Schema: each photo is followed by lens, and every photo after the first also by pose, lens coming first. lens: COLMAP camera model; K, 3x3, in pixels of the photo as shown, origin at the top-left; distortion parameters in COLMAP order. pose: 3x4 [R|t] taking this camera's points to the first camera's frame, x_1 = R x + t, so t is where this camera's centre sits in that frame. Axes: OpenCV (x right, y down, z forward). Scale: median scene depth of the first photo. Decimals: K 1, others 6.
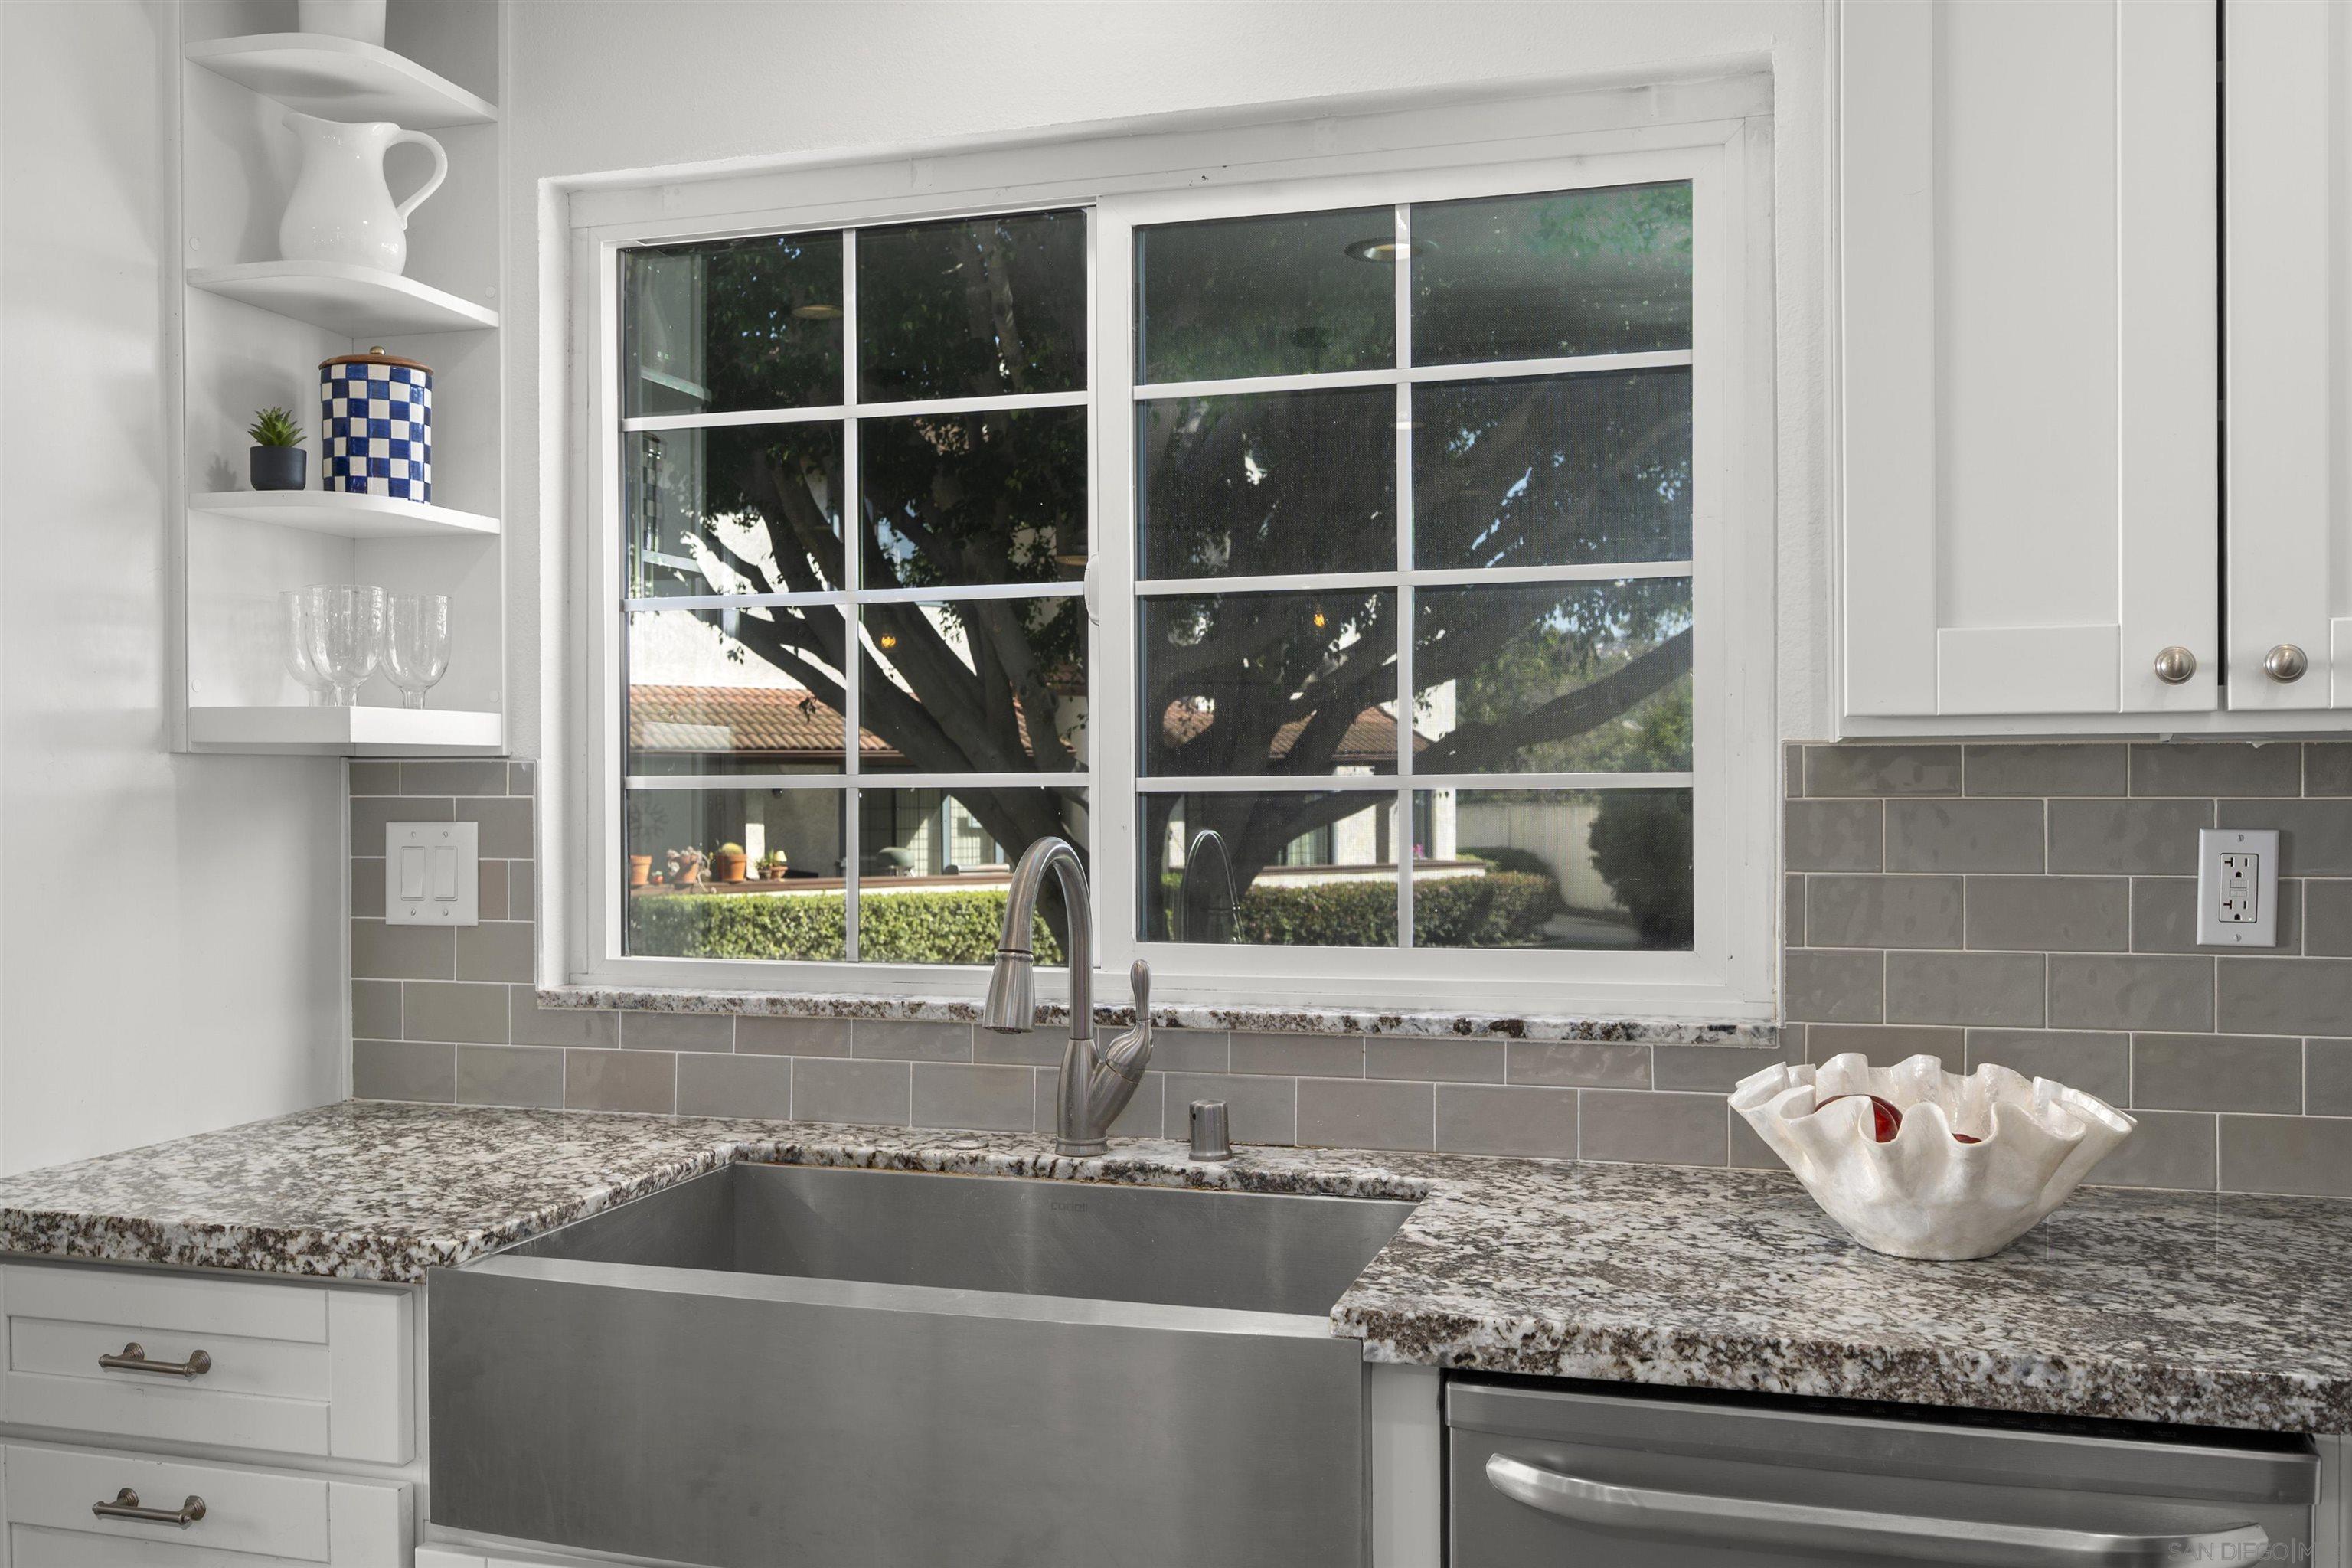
lens RADIAL K [[2058.0, 0, 1176.0], [0, 2058.0, 784.0], [0, 0, 1]] dist [0.007755, 0.002331]
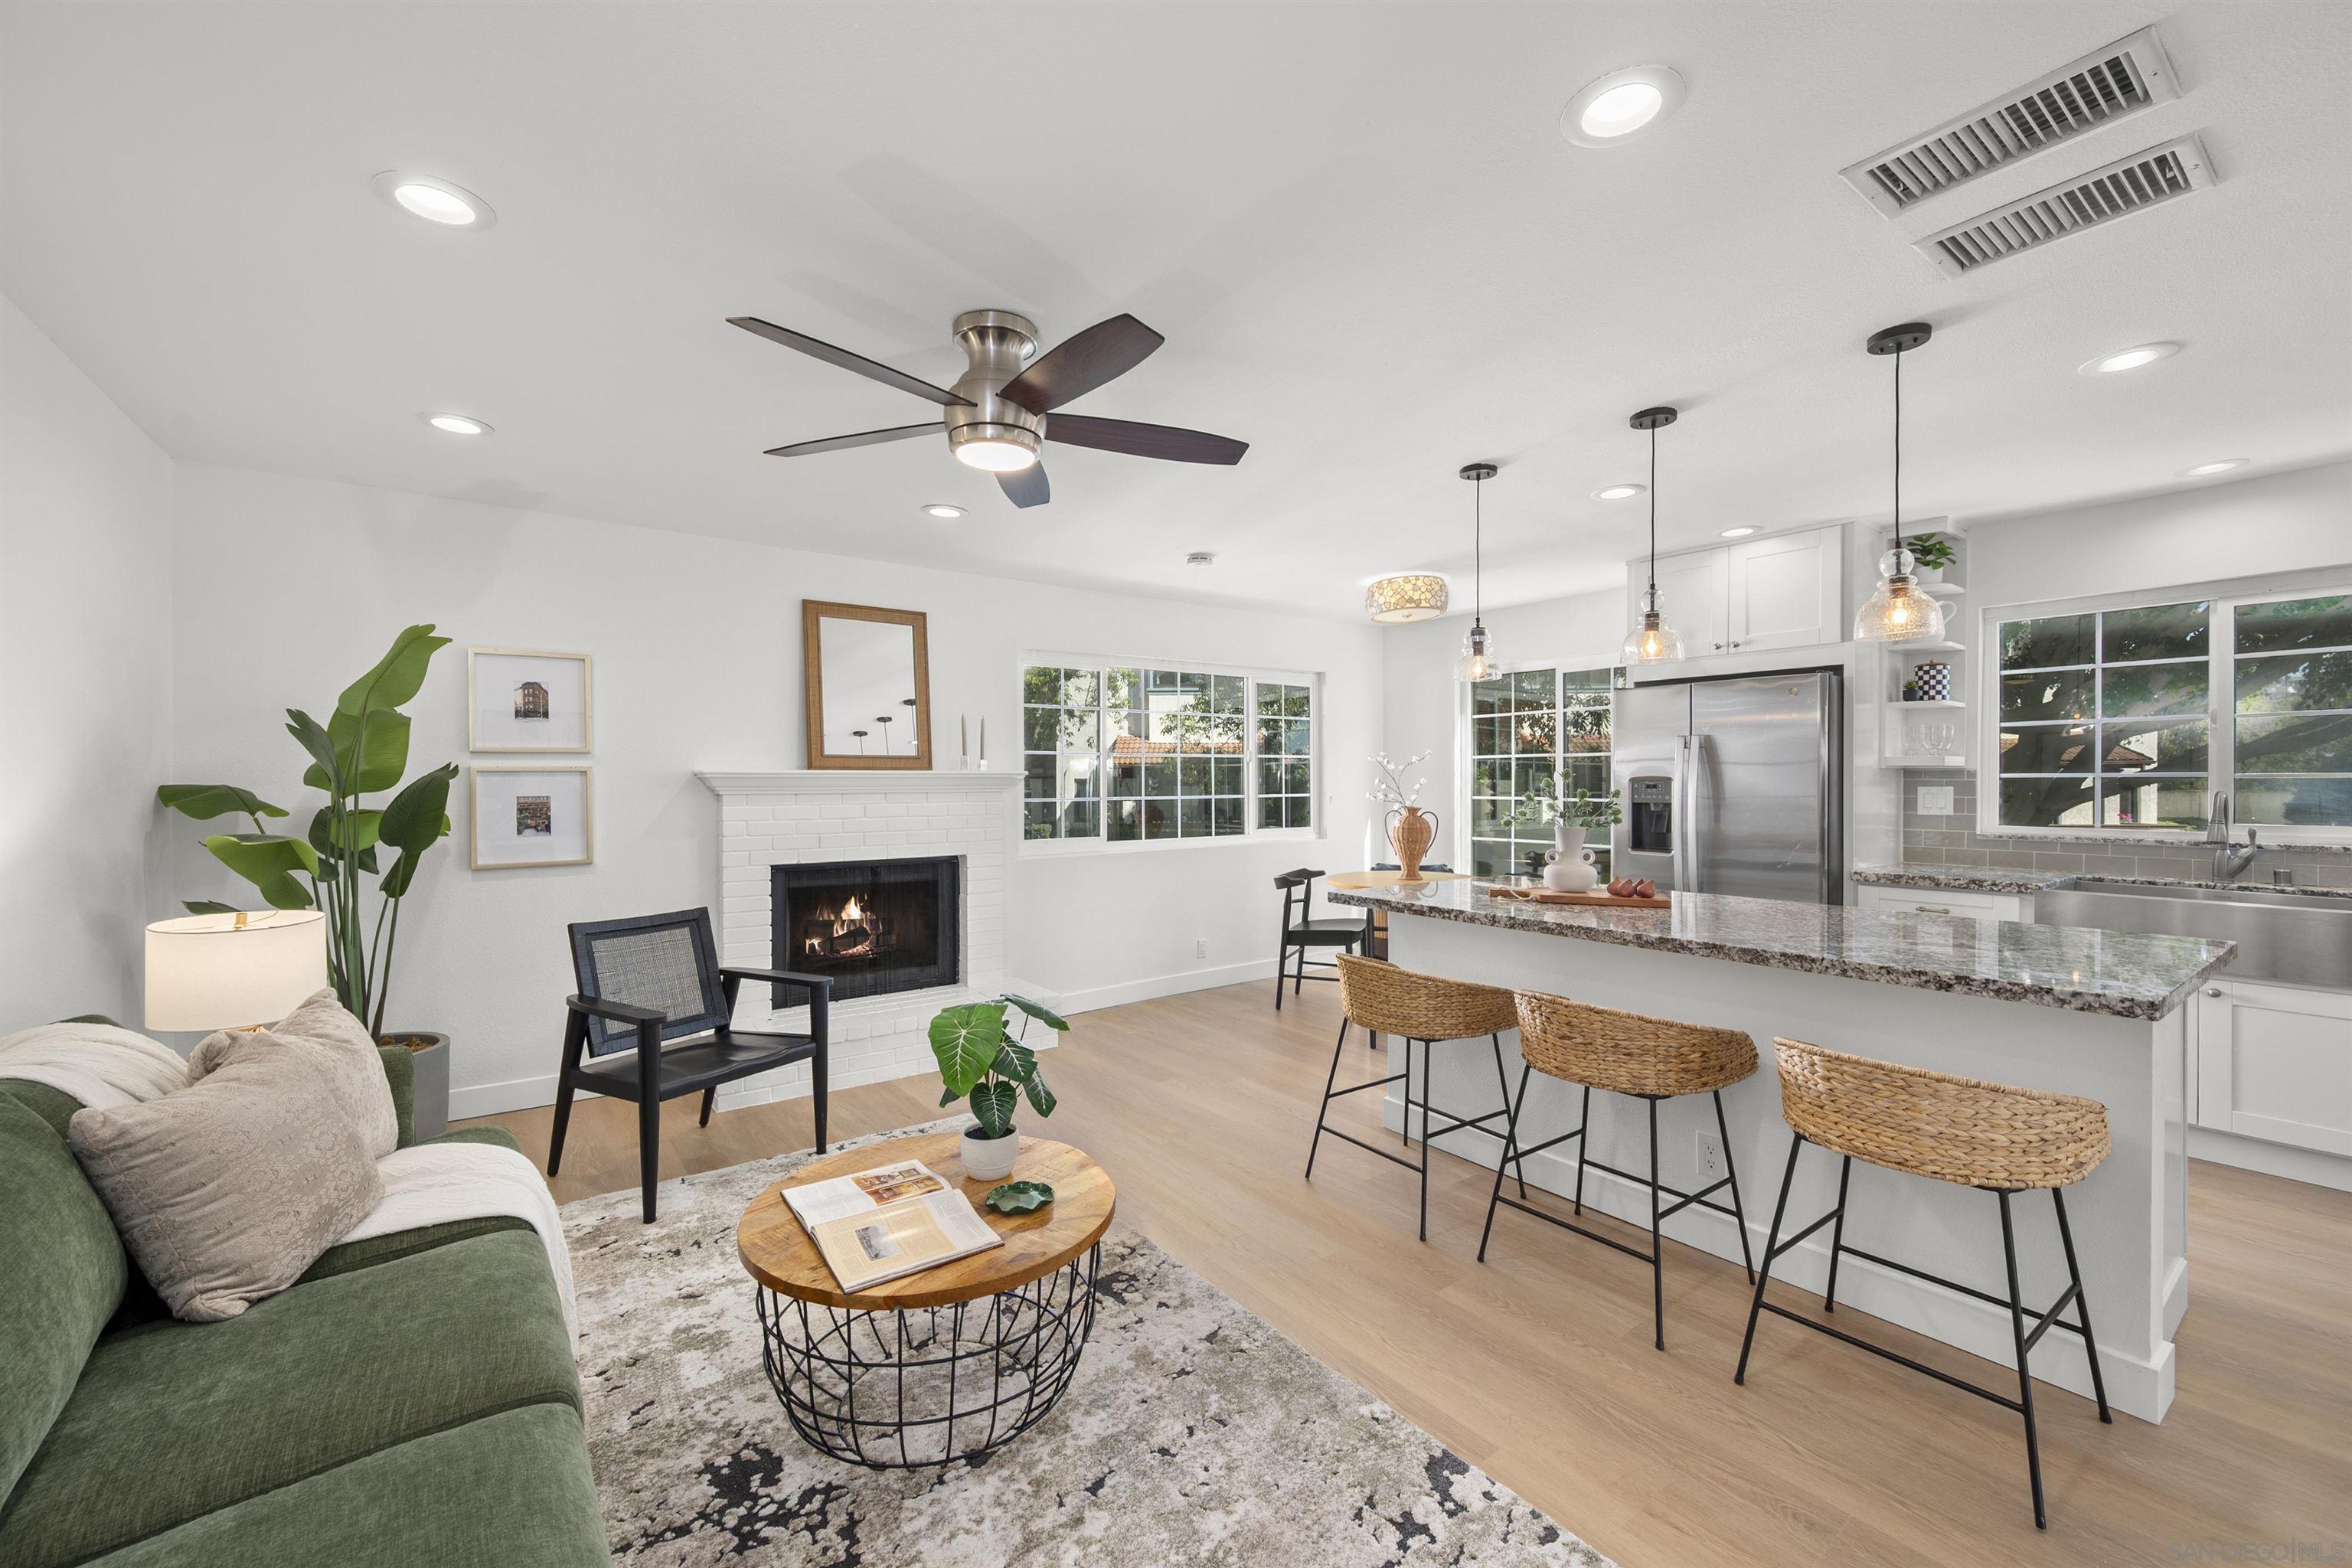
lens RADIAL K [[927.1, 0, 1176.0], [0, 927.1, 784.0], [0, 0, 1]] dist [-0.000391, -0.000044]
pose [[0.798079, 0.005374, -0.602529, -0.457469], [-0.005076, 0.999985, 0.002195, 0.017567], [0.602532, 0.001307, 0.798094, -1.155219]]
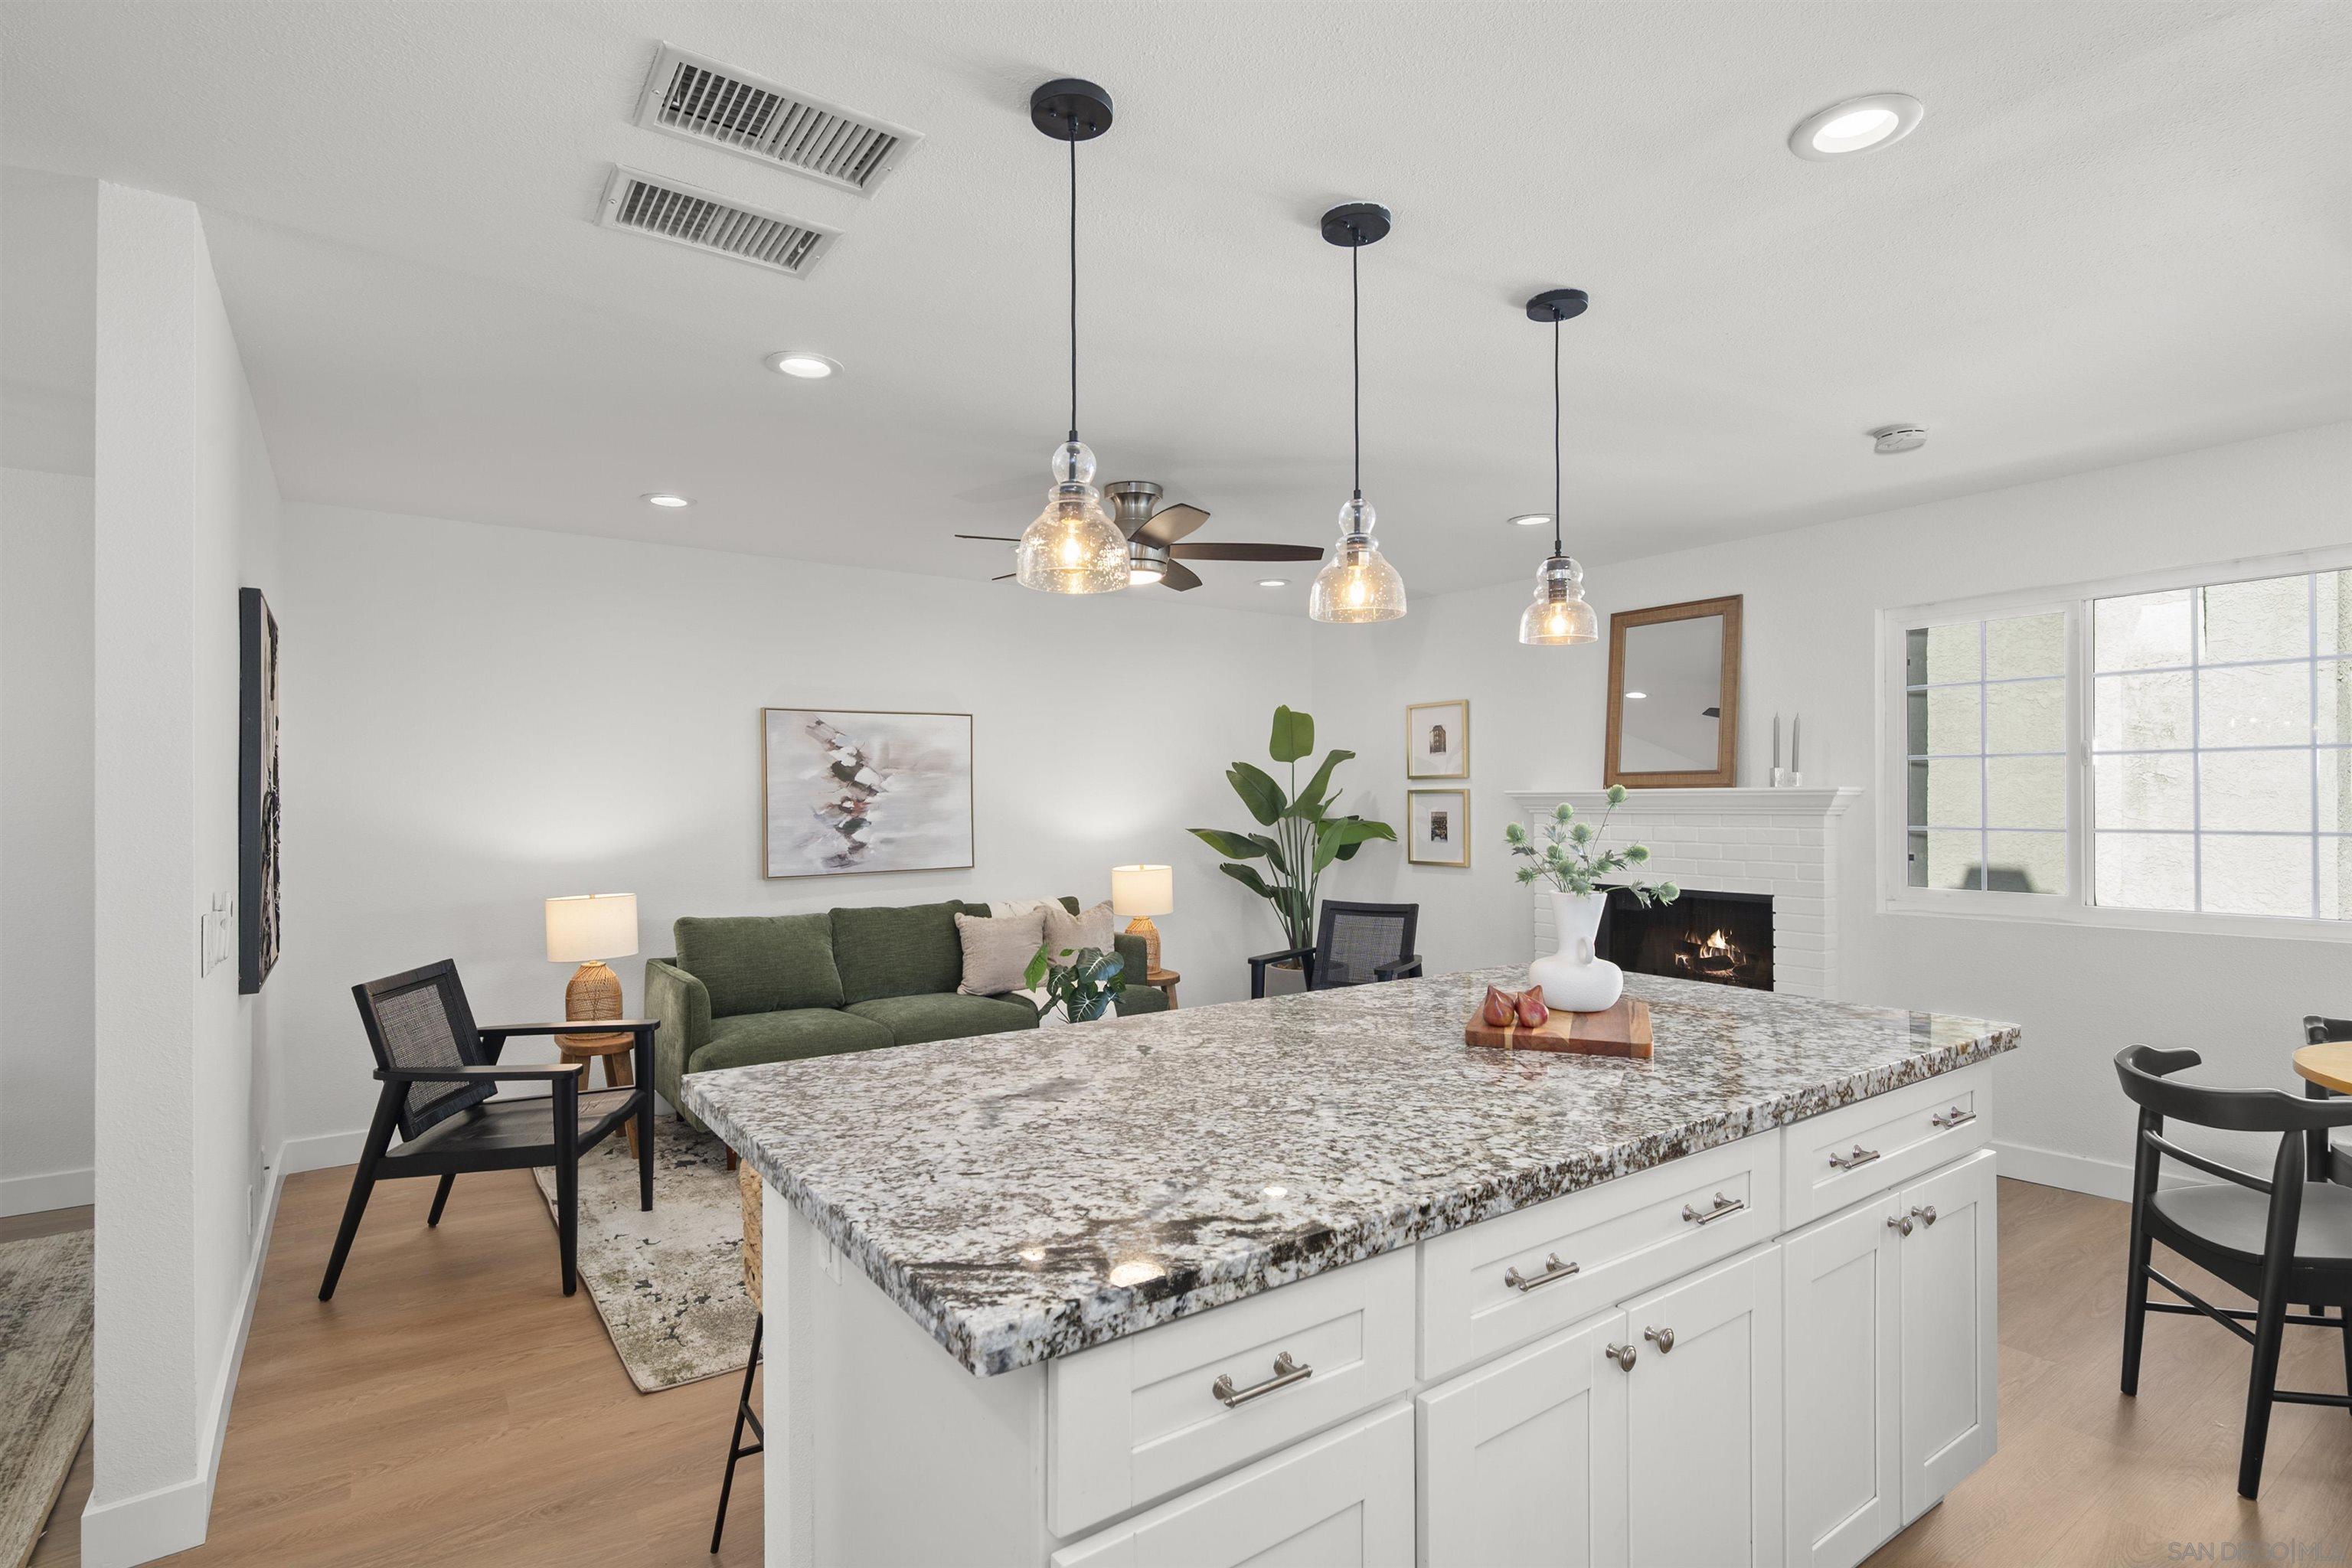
lens RADIAL K [[1136.9, 0, 1176.0], [0, 1136.9, 784.0], [0, 0, 1]] dist [0.000937, 0.000115]
pose [[-0.609306, -0.004544, -0.792922, 0.689896], [0.001293, 0.999977, -0.006725, -0.016404], [0.792934, -0.005123, -0.609286, 2.344422]]
